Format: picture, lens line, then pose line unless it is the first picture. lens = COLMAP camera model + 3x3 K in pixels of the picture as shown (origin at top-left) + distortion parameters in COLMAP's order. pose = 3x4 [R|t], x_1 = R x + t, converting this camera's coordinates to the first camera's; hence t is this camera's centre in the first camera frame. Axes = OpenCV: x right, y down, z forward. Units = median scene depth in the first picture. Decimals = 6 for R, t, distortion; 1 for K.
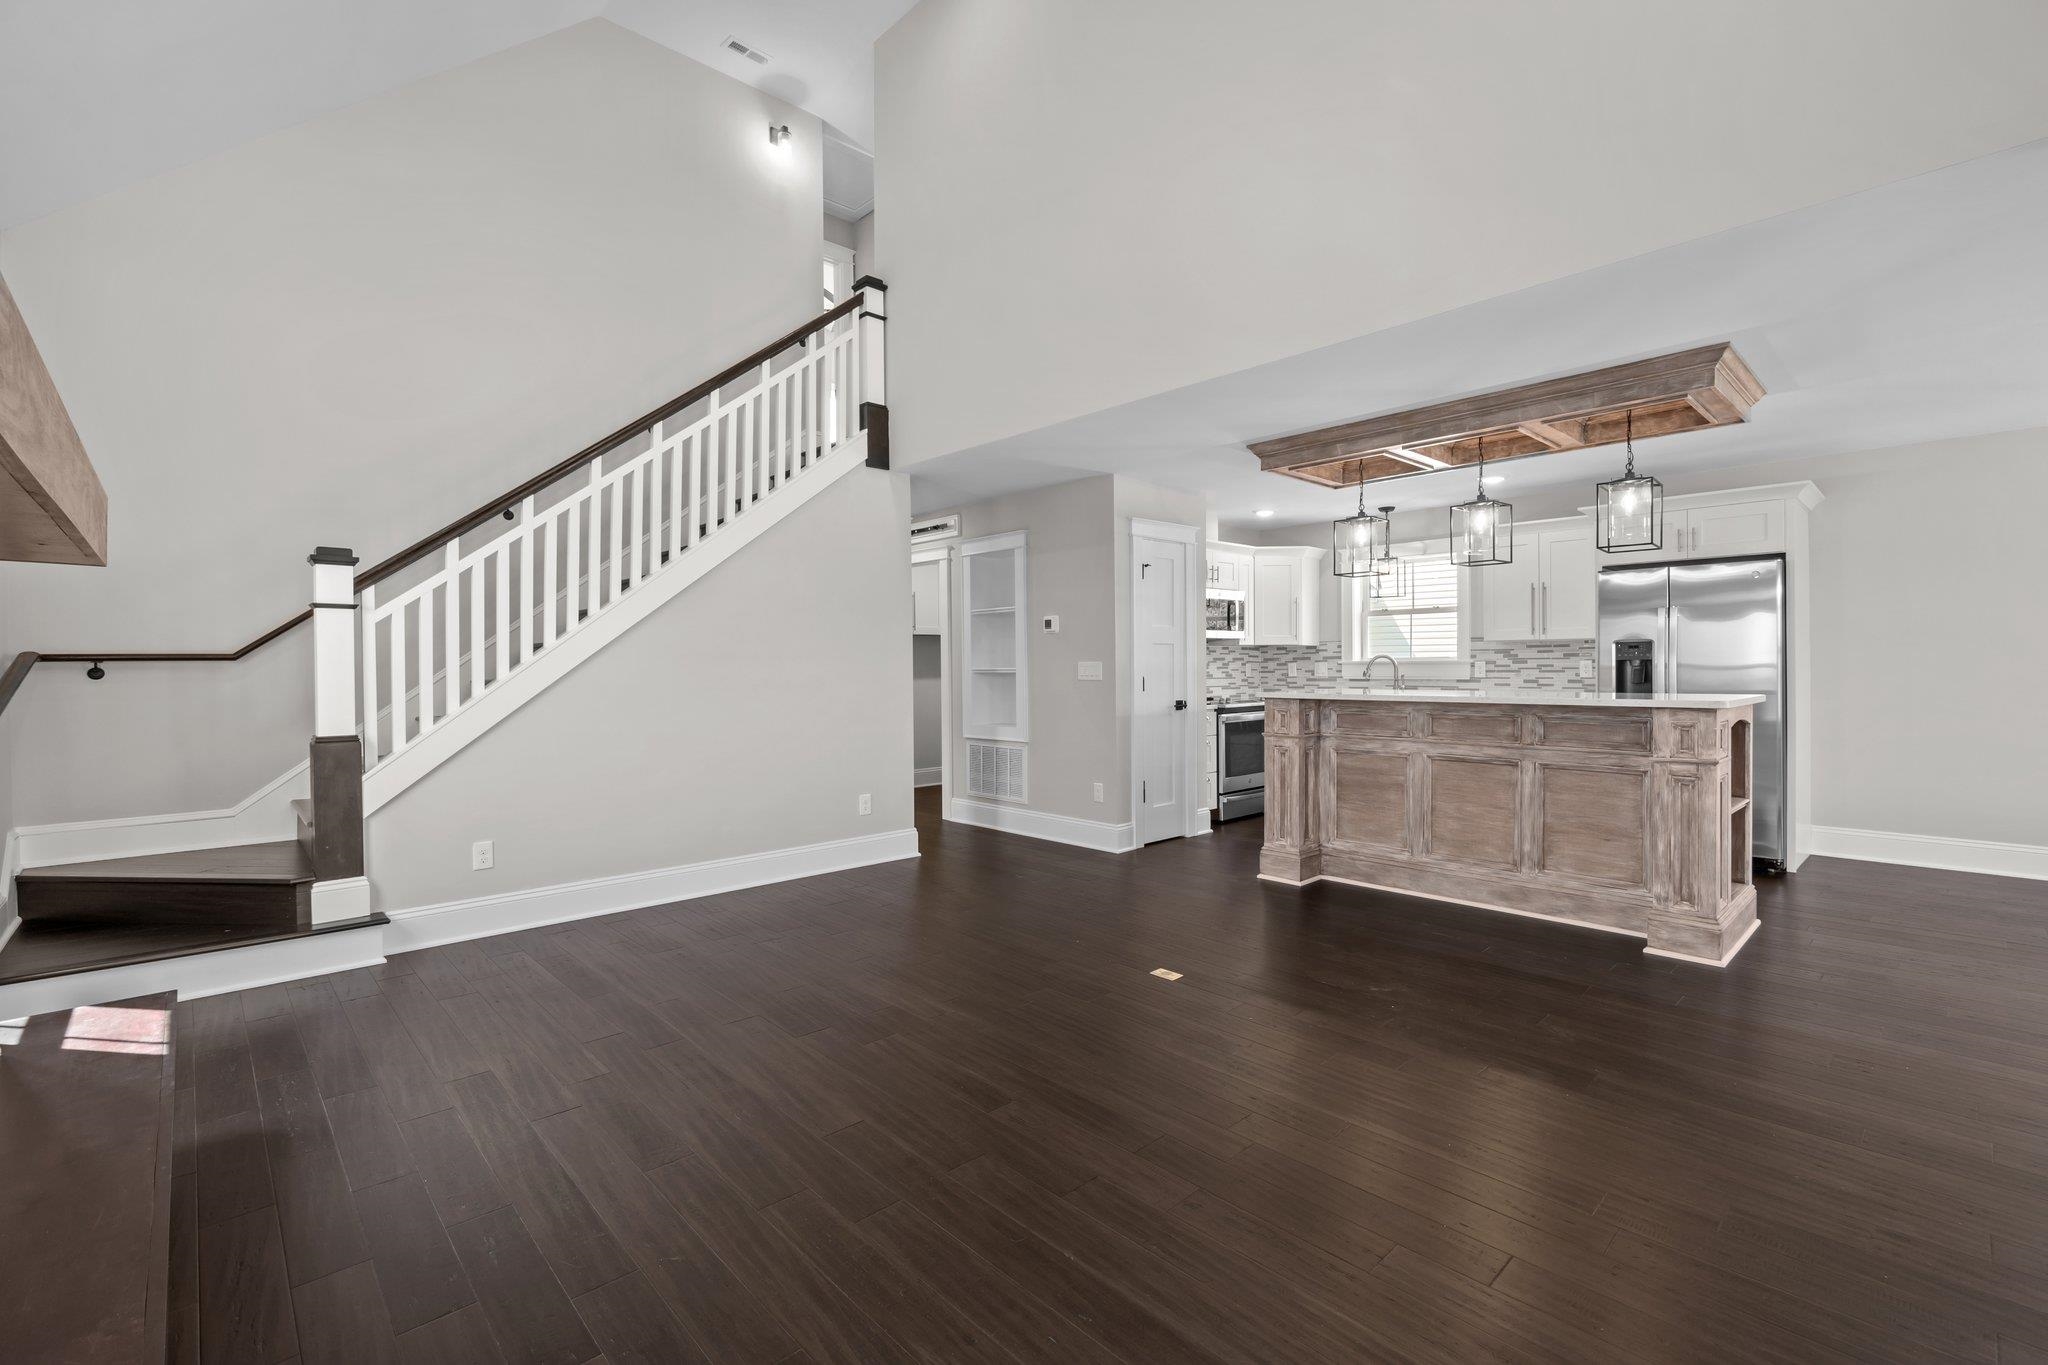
lens RADIAL K [[883.9, 0, 1022.5], [0, 883.9, 675.2], [0, 0, 1]] dist [-0.004133, -0.000787]
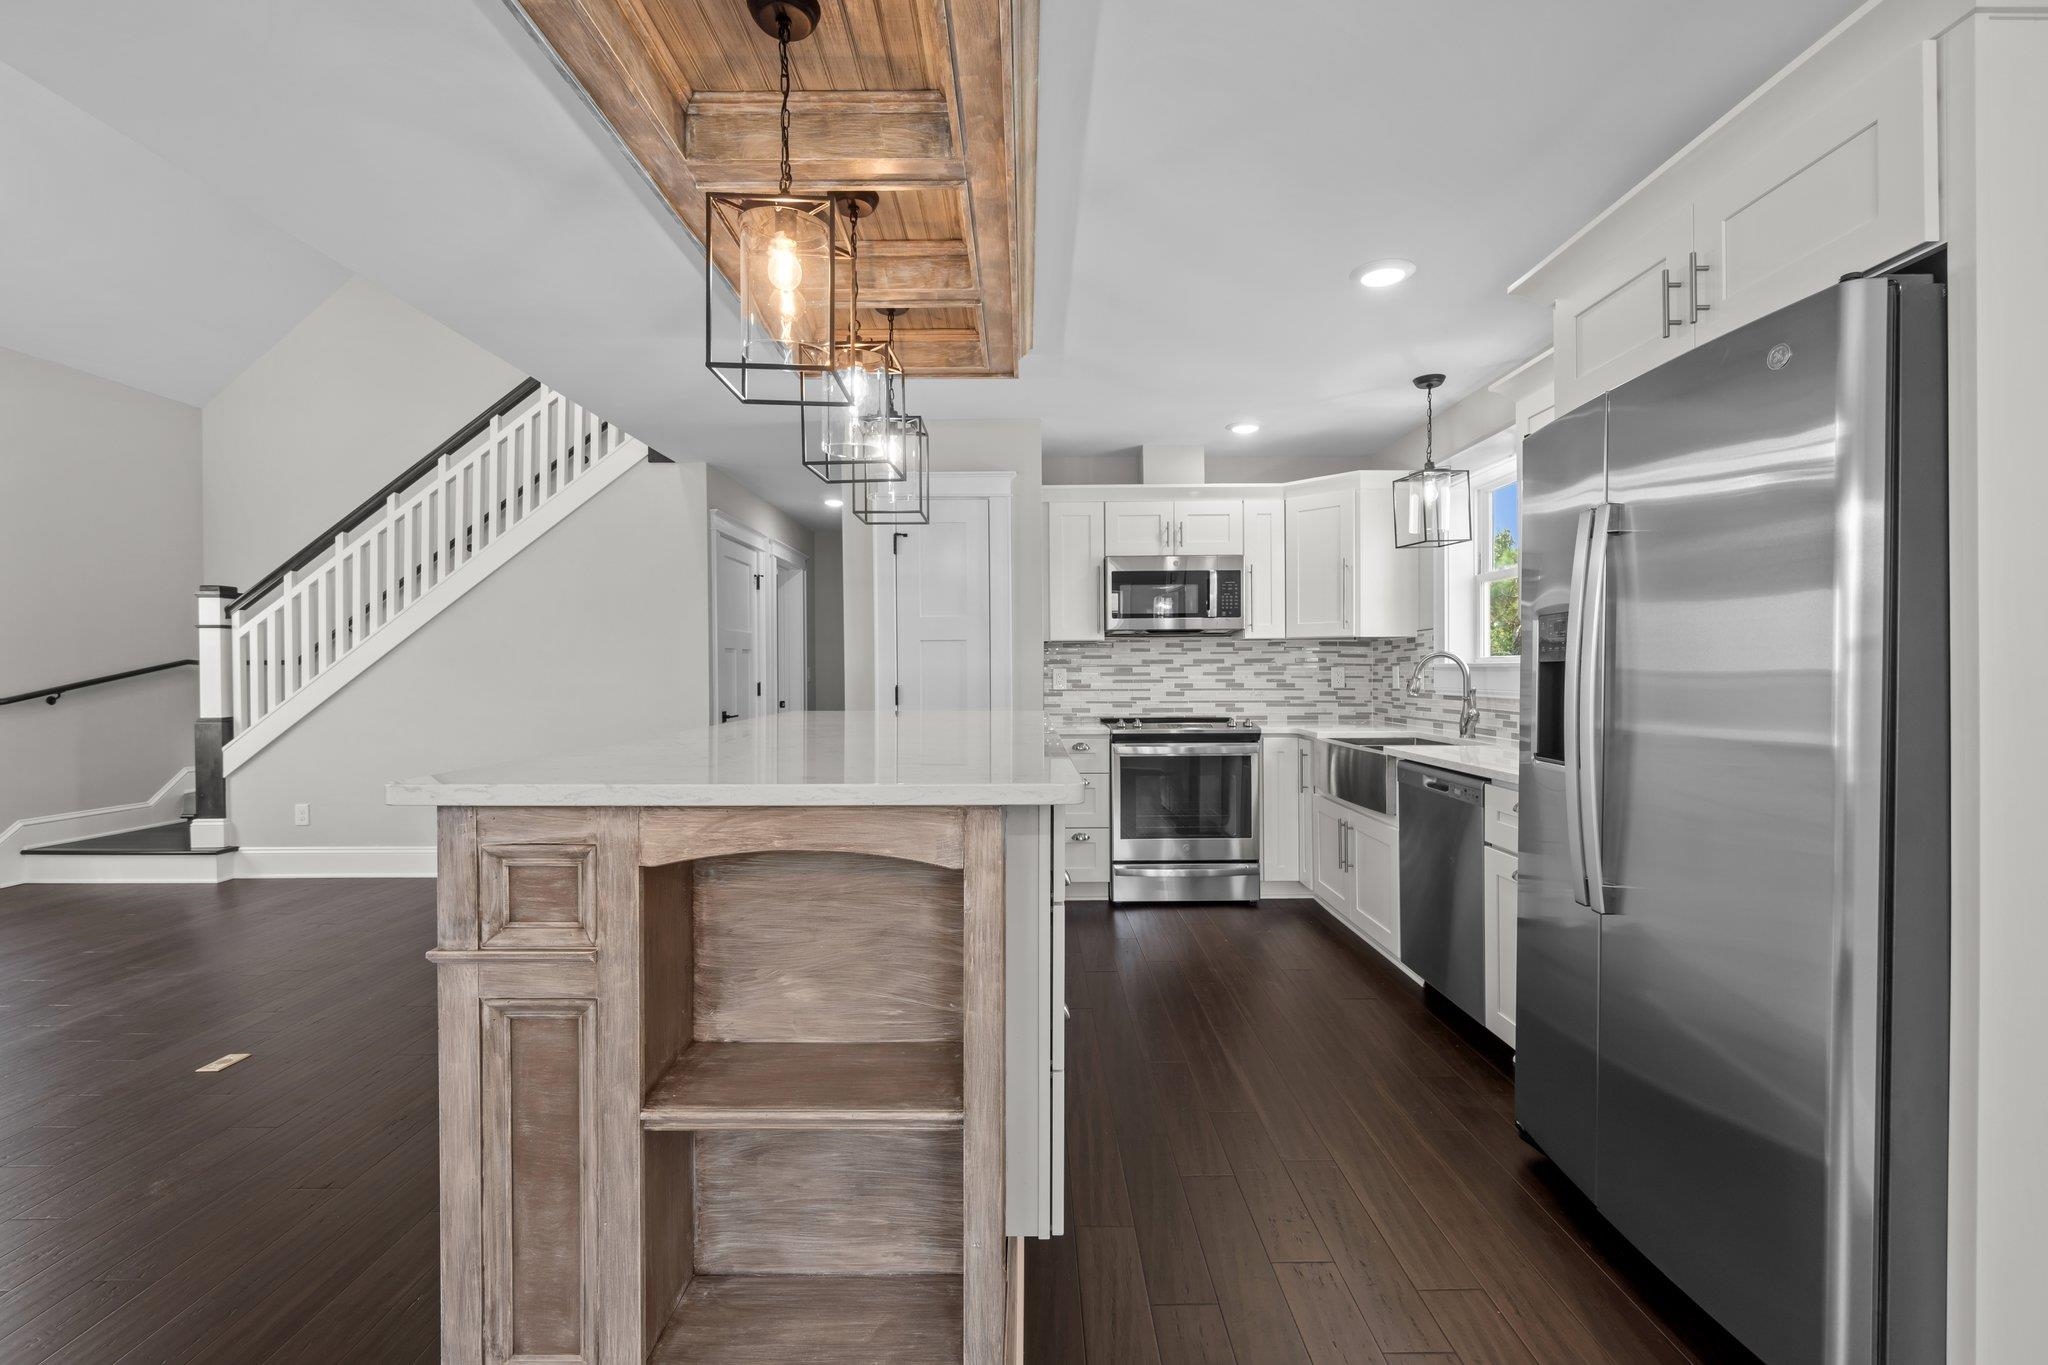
lens RADIAL K [[883.9, 0, 1027.8], [0, 883.9, 672.3], [0, 0, 1]] dist [-0.004133, -0.000787]
pose [[0.737339, 0.009018, -0.675462, 1.087493], [-0.009027, 0.999953, 0.003496, -0.020091], [0.675462, 0.003520, 0.737386, 0.796930]]
